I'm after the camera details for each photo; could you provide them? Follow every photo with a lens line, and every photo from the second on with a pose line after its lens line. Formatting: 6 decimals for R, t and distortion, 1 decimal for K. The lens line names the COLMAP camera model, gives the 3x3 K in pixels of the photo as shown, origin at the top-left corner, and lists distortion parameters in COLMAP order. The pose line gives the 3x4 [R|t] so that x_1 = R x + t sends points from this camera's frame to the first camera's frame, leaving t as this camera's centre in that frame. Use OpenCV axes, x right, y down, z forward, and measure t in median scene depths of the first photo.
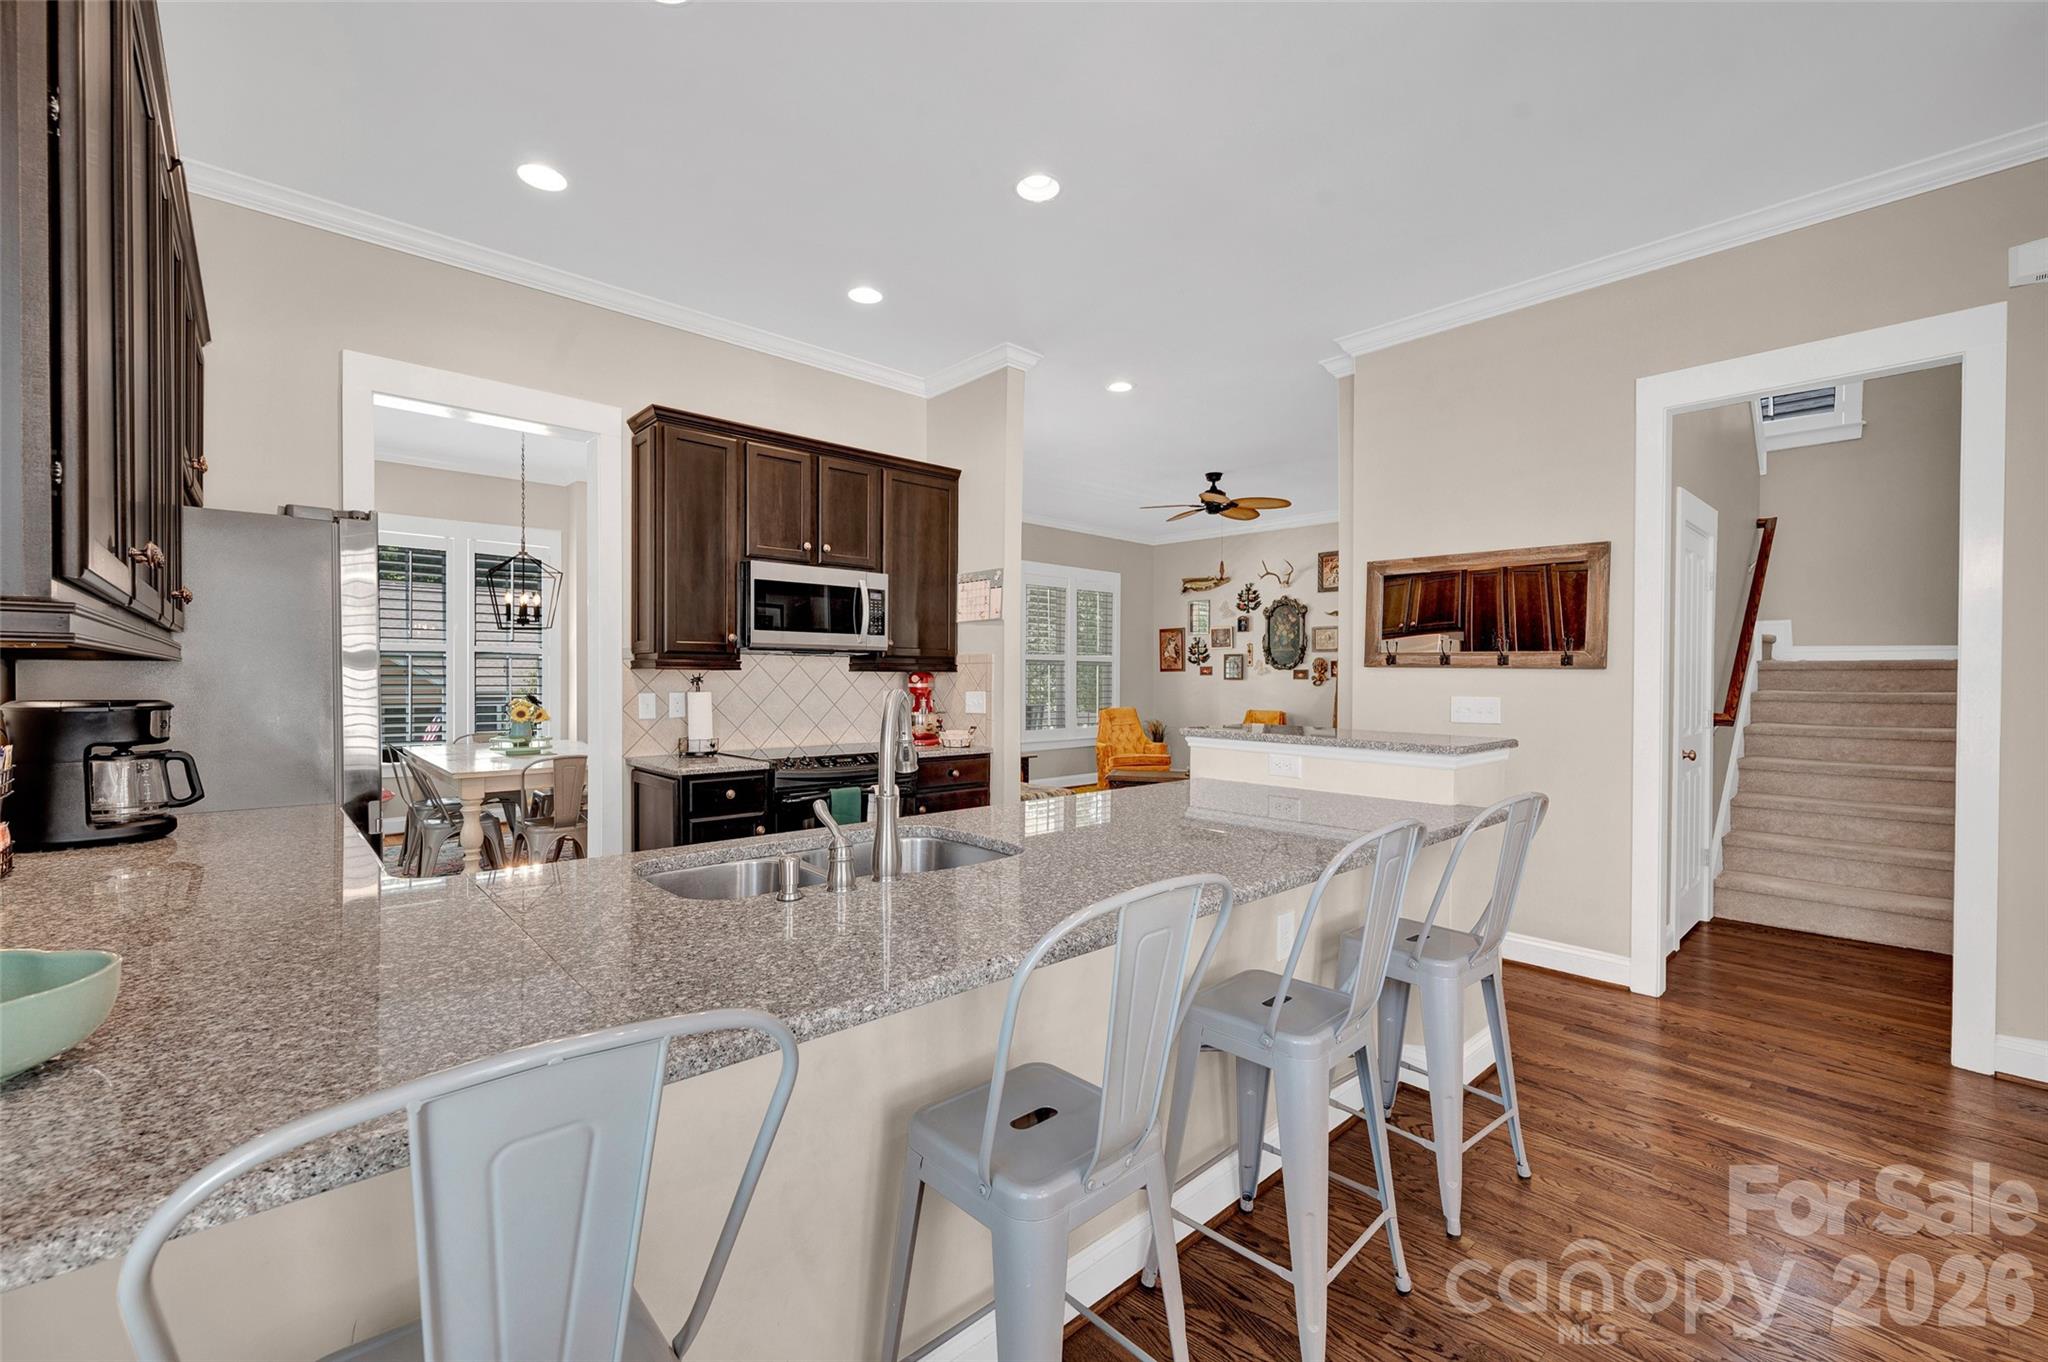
lens RADIAL K [[876.5, 0, 1021.7], [0, 876.5, 686.0], [0, 0, 1]] dist [0.000177, -0.000527]
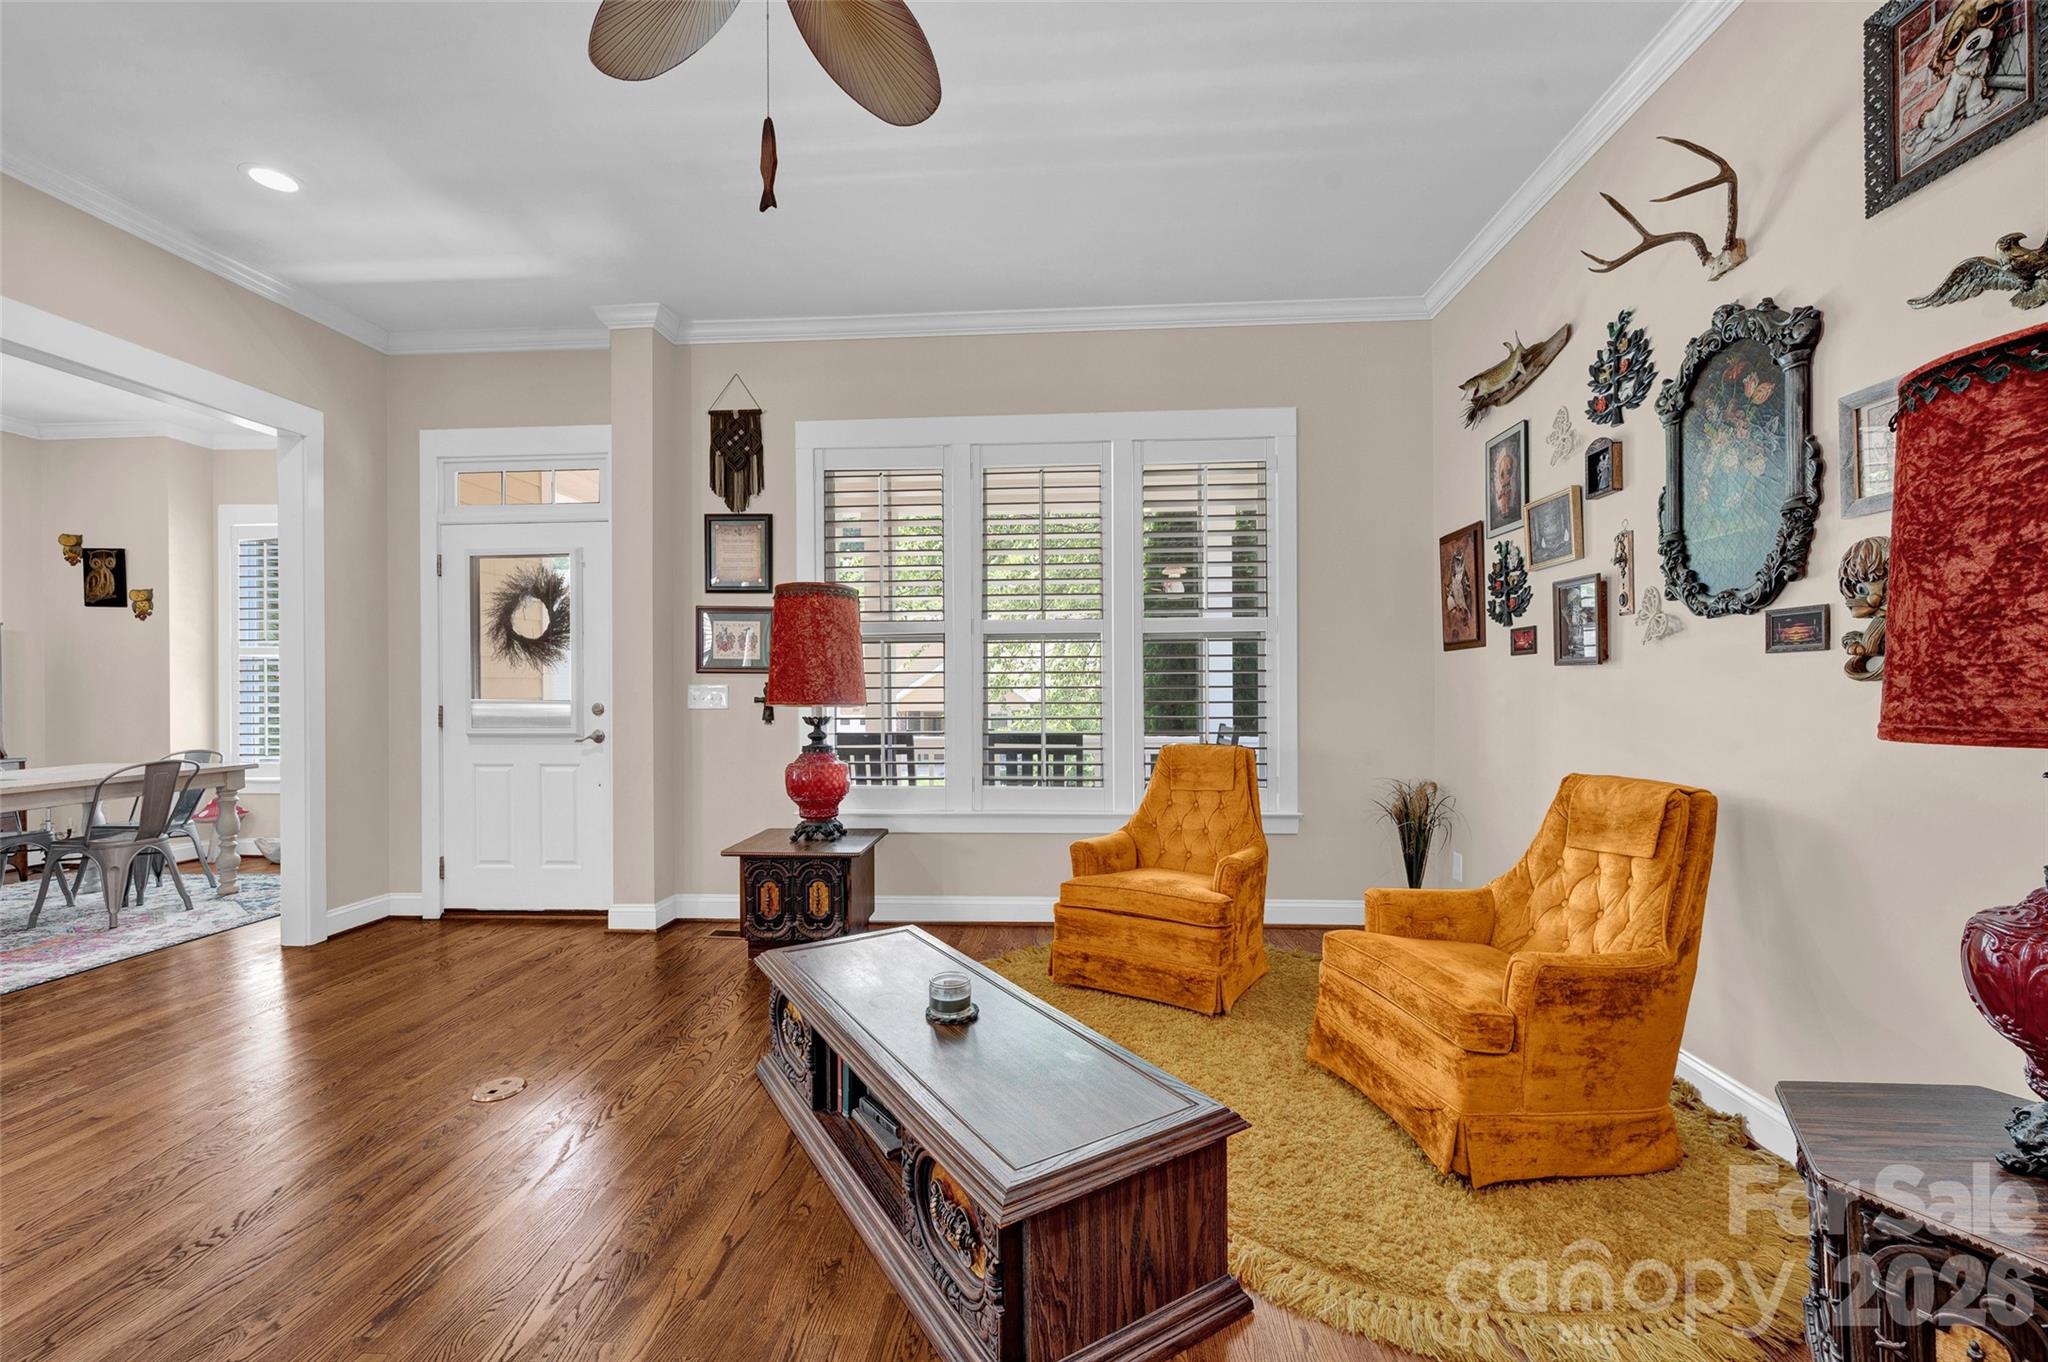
lens RADIAL K [[840.8, 0, 1029.2], [0, 840.8, 687.5], [0, 0, 1]] dist [-0.006104, 0.001372]
pose [[0.684778, -0.009481, -0.728690, 0.330148], [0.001818, 0.999934, -0.011302, 0.003015], [0.728750, 0.006415, 0.684750, 0.698066]]
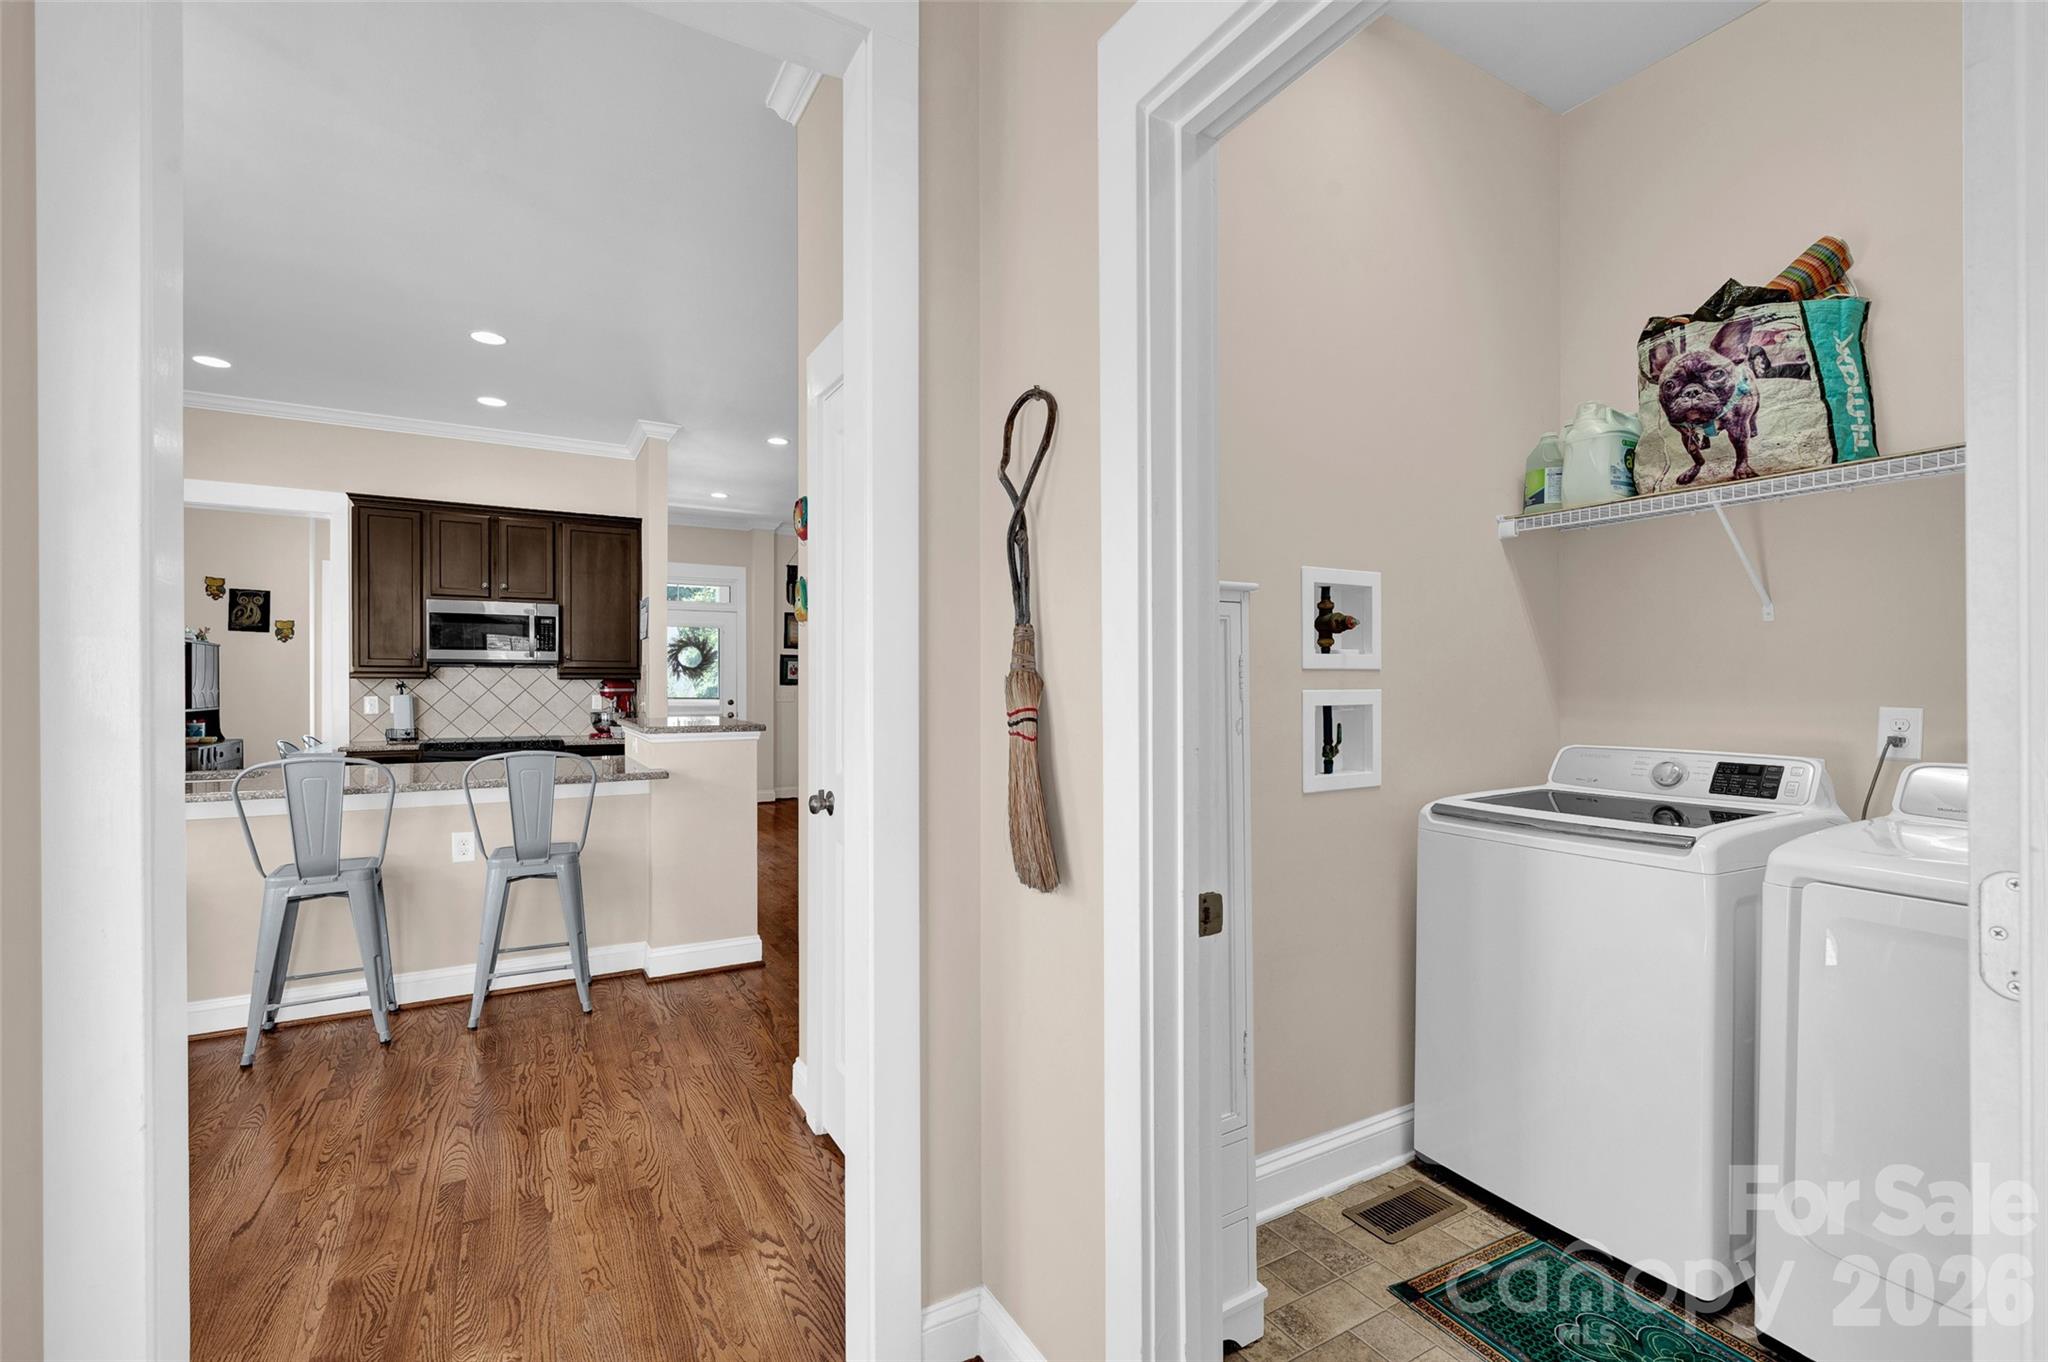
lens RADIAL K [[876.5, 0, 1024.4], [0, 876.5, 678.3], [0, 0, 1]] dist [0.000177, -0.000527]
pose [[0.973640, -0.010159, -0.227864, 0.390198], [0.004897, 0.999708, -0.023644, 0.008014], [0.228038, 0.021905, 0.973406, -0.051961]]
